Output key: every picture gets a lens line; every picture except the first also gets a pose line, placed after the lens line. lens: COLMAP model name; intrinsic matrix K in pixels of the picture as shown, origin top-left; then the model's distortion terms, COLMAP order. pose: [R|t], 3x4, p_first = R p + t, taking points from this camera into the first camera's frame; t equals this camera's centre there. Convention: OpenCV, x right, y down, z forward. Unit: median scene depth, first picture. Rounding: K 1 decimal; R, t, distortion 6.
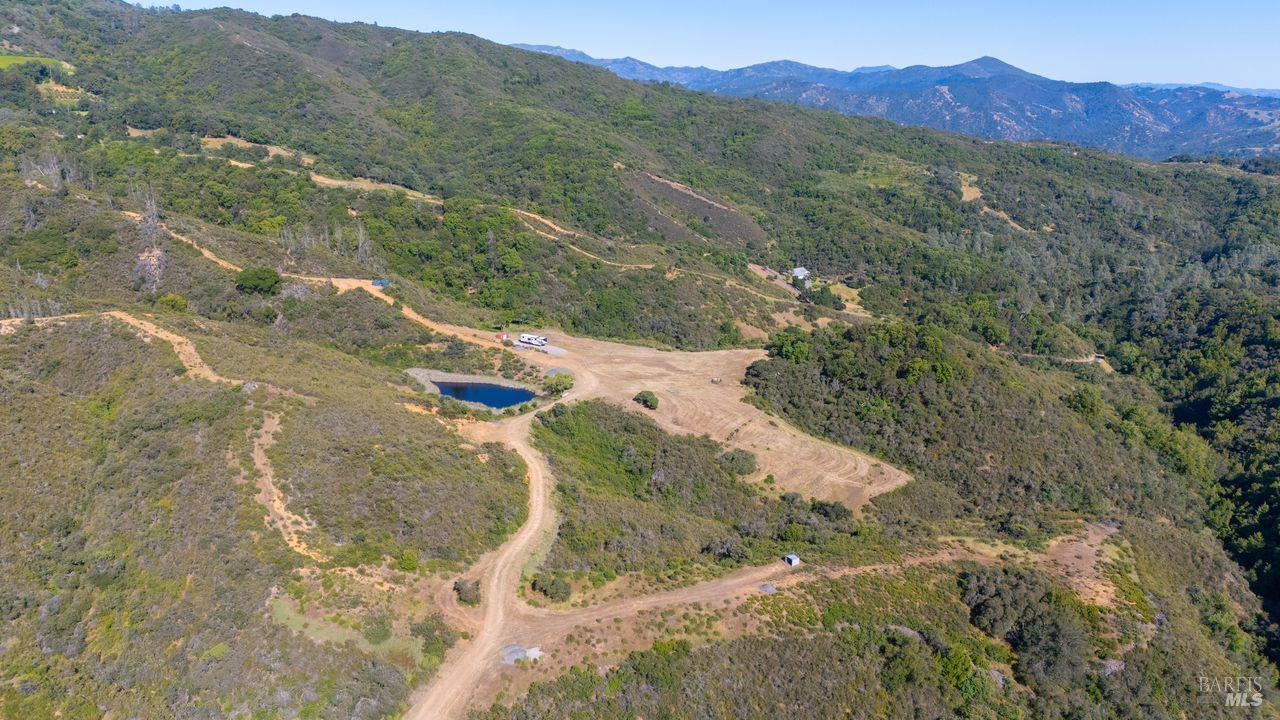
lens RADIAL K [[923.5, 0, 640.0], [0, 923.5, 360.0], [0, 0, 1]] dist [0.116497, -0.140152]
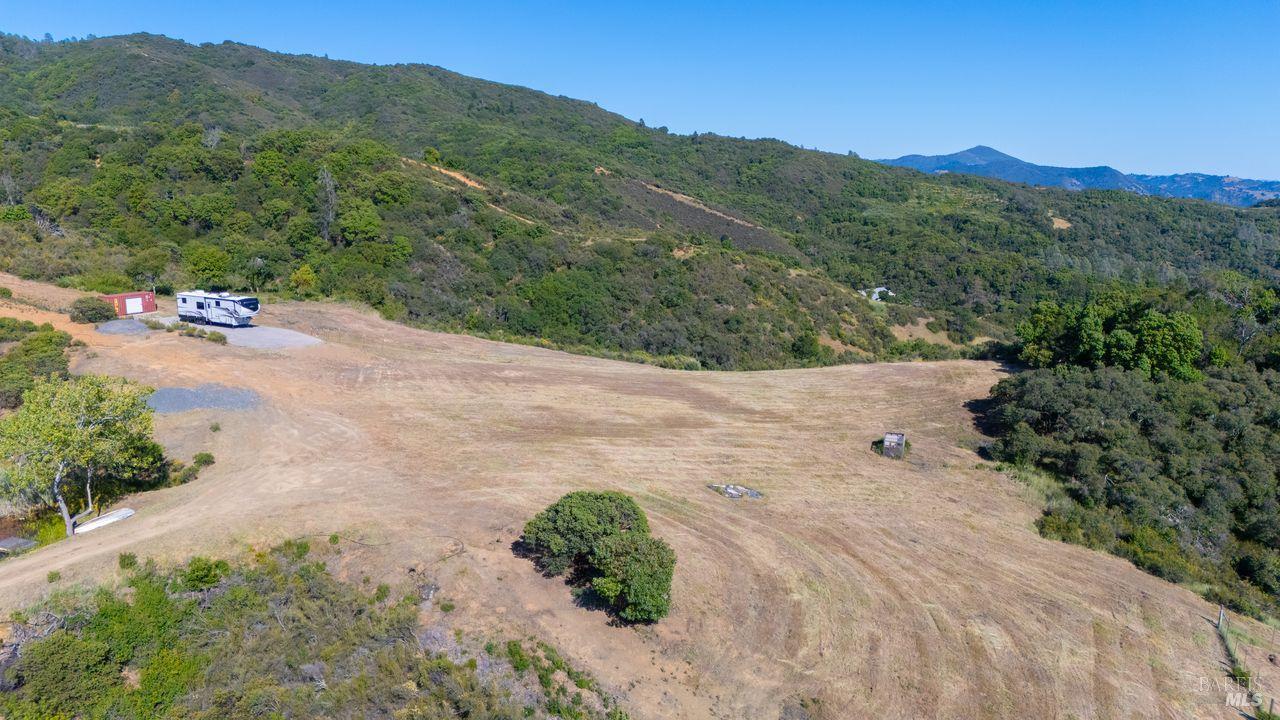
lens RADIAL K [[923.5, 0, 640.0], [0, 923.5, 360.0], [0, 0, 1]] dist [0.116497, -0.140152]
pose [[0.999965, -0.008269, 0.001123, 0.005103], [0.008339, 0.995217, -0.097332, 0.009171], [-0.000313, 0.097338, 0.995251, 0.292964]]
